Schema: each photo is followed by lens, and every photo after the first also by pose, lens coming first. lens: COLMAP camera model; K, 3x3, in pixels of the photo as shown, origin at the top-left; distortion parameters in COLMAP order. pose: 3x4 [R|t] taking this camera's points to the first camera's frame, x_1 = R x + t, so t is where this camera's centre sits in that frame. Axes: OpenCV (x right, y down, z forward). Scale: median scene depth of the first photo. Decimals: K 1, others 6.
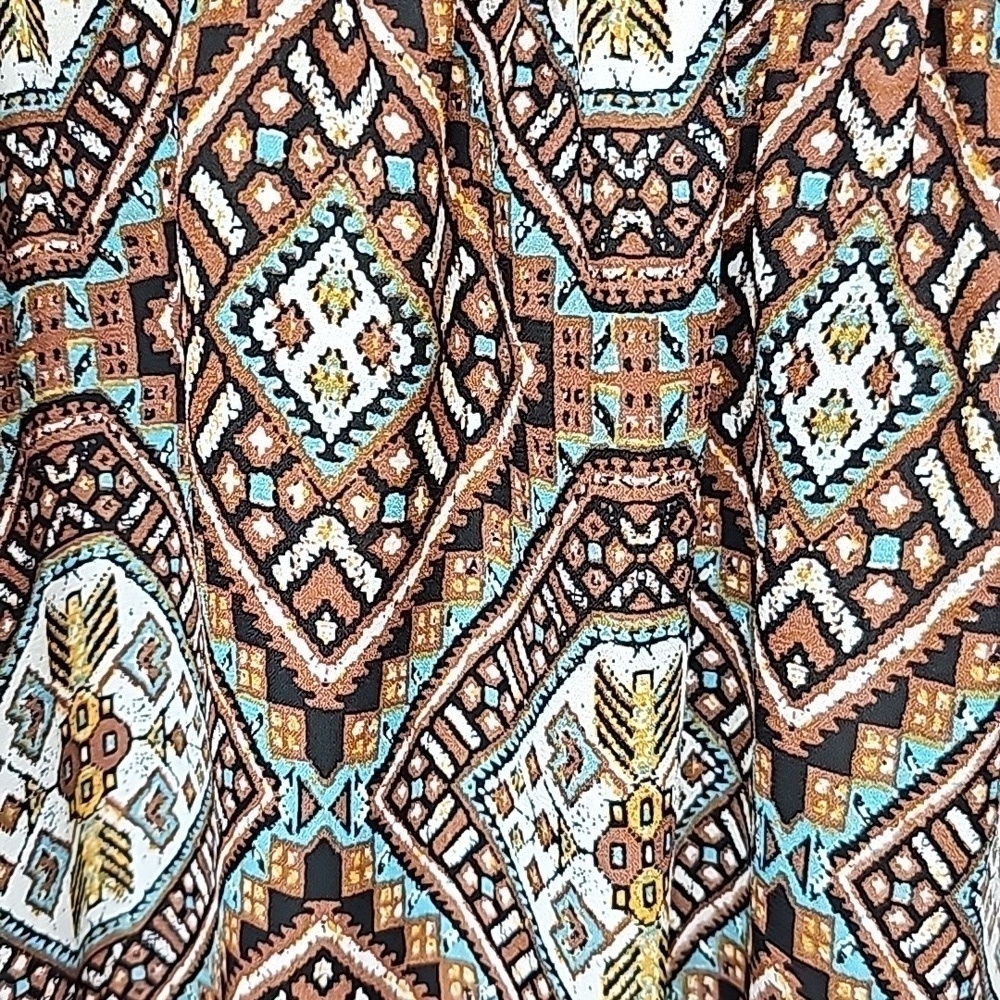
lens RADIAL K [[1519.4, 0, 500.2], [0, 1519.4, 447.3], [0, 0, 1]] dist [0.080396, -0.444720]
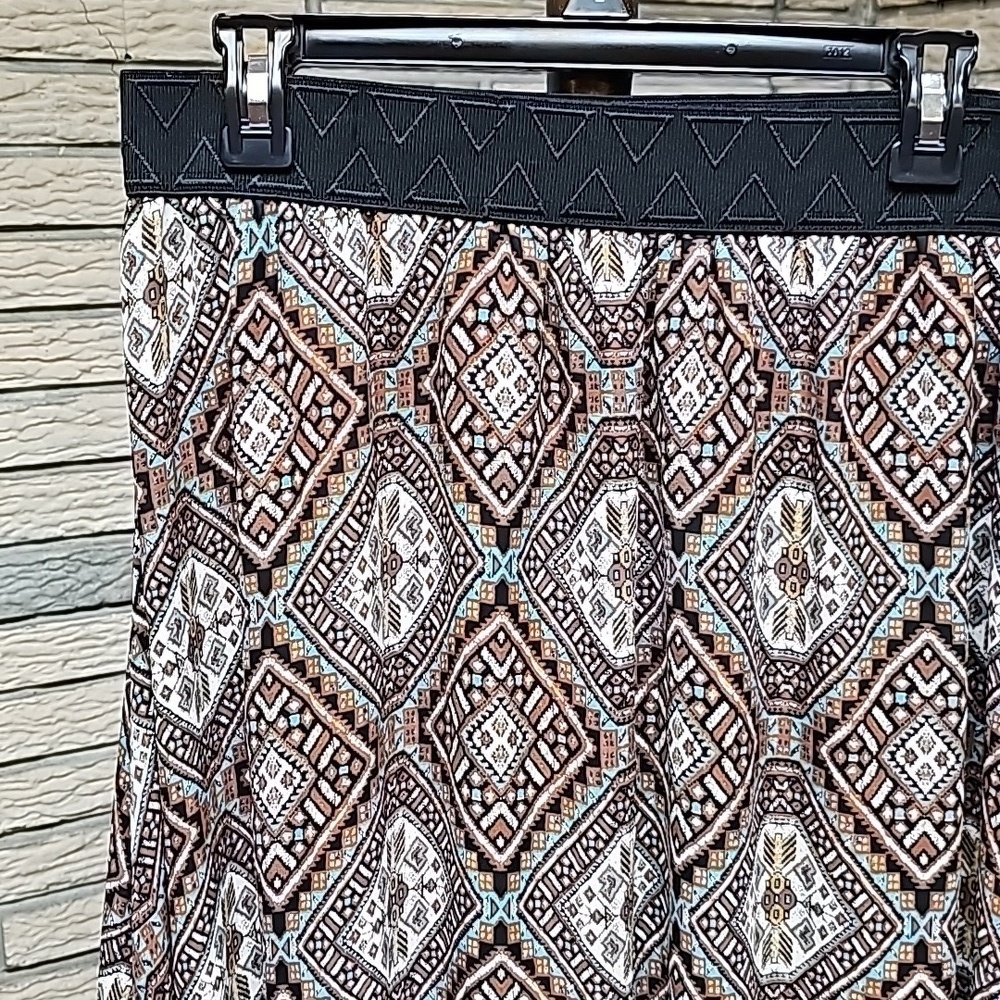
lens RADIAL K [[1519.4, 0, 500.2], [0, 1519.4, 447.3], [0, 0, 1]] dist [0.080396, -0.444720]
pose [[0.989818, -0.045084, 0.135013, -0.486713], [0.057286, 0.994481, -0.087895, 0.278058], [-0.130305, 0.094734, 0.986938, -1.657717]]
